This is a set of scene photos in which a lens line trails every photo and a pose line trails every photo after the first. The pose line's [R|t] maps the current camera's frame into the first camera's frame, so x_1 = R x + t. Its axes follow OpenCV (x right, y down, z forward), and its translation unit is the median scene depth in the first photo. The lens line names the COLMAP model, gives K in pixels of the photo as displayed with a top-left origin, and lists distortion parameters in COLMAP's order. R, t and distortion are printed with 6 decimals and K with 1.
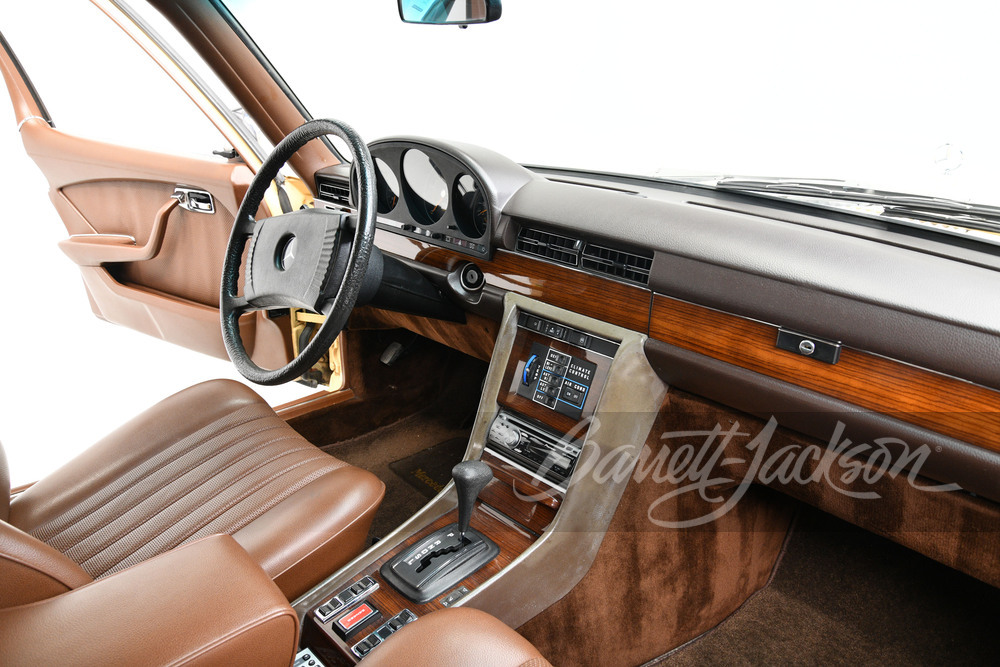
lens RADIAL K [[743.1, 0, 499.7], [0, 743.1, 335.8], [0, 0, 1]] dist [-0.062722, 0.035596]
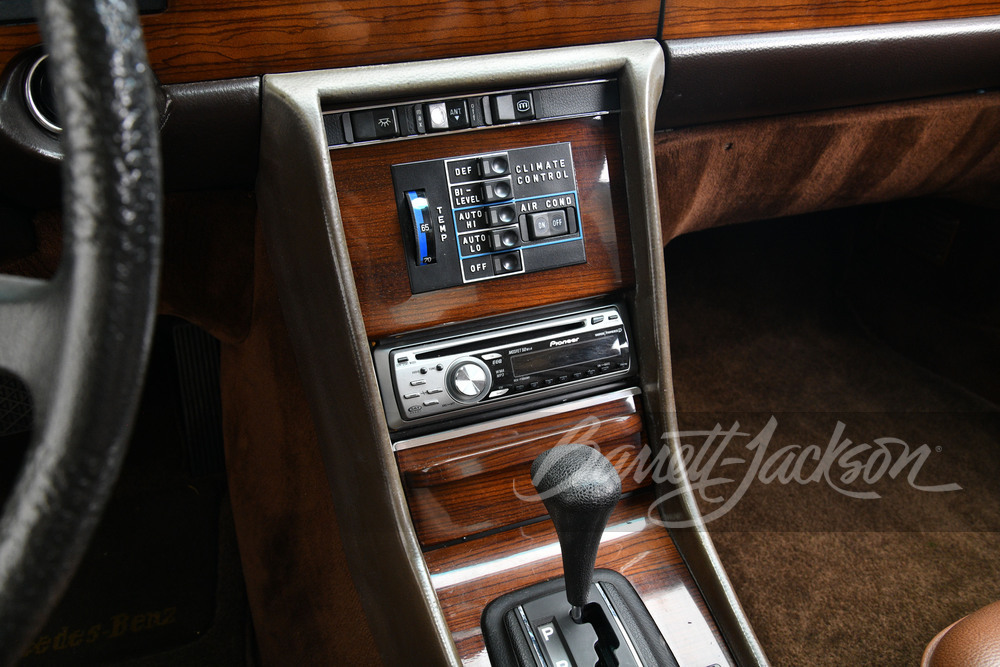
lens RADIAL K [[743.1, 0, 499.1], [0, 743.1, 337.9], [0, 0, 1]] dist [-0.062722, 0.035596]
pose [[0.418060, -0.511285, 0.750875, -0.294741], [0.337560, 0.854822, 0.394123, -0.053285], [-0.843374, 0.088698, 0.529956, 0.737662]]
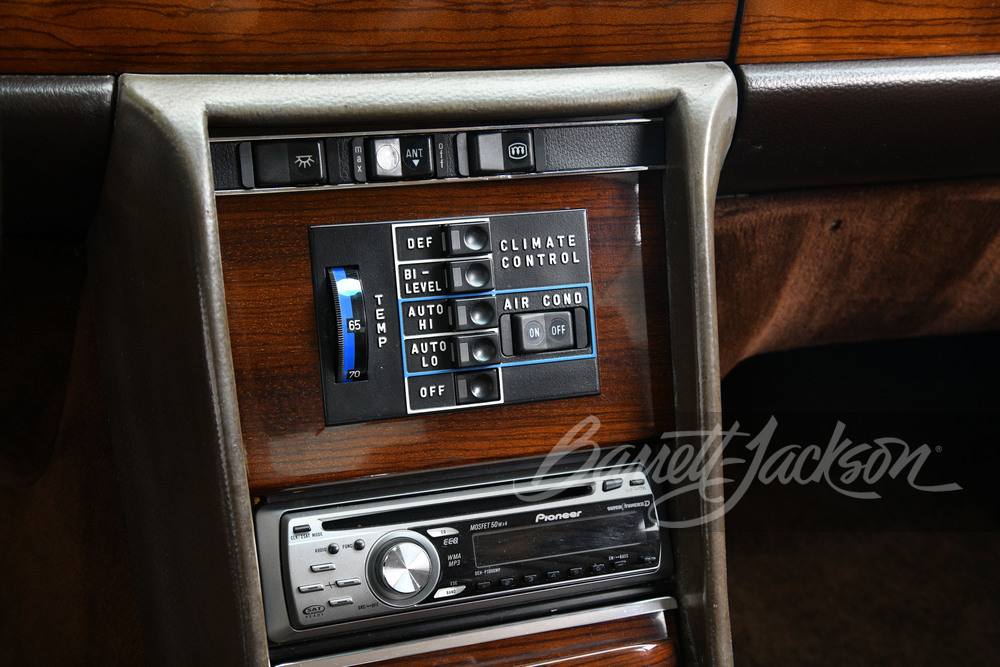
lens RADIAL K [[1269.9, 0, 502.0], [0, 1269.9, 341.5], [0, 0, 1]] dist [0.164190, 0.000000]
pose [[0.421141, -0.387958, 0.819835, -0.327910], [0.265783, 0.917009, 0.297412, -0.074558], [-0.867179, 0.092645, 0.489302, 0.714870]]
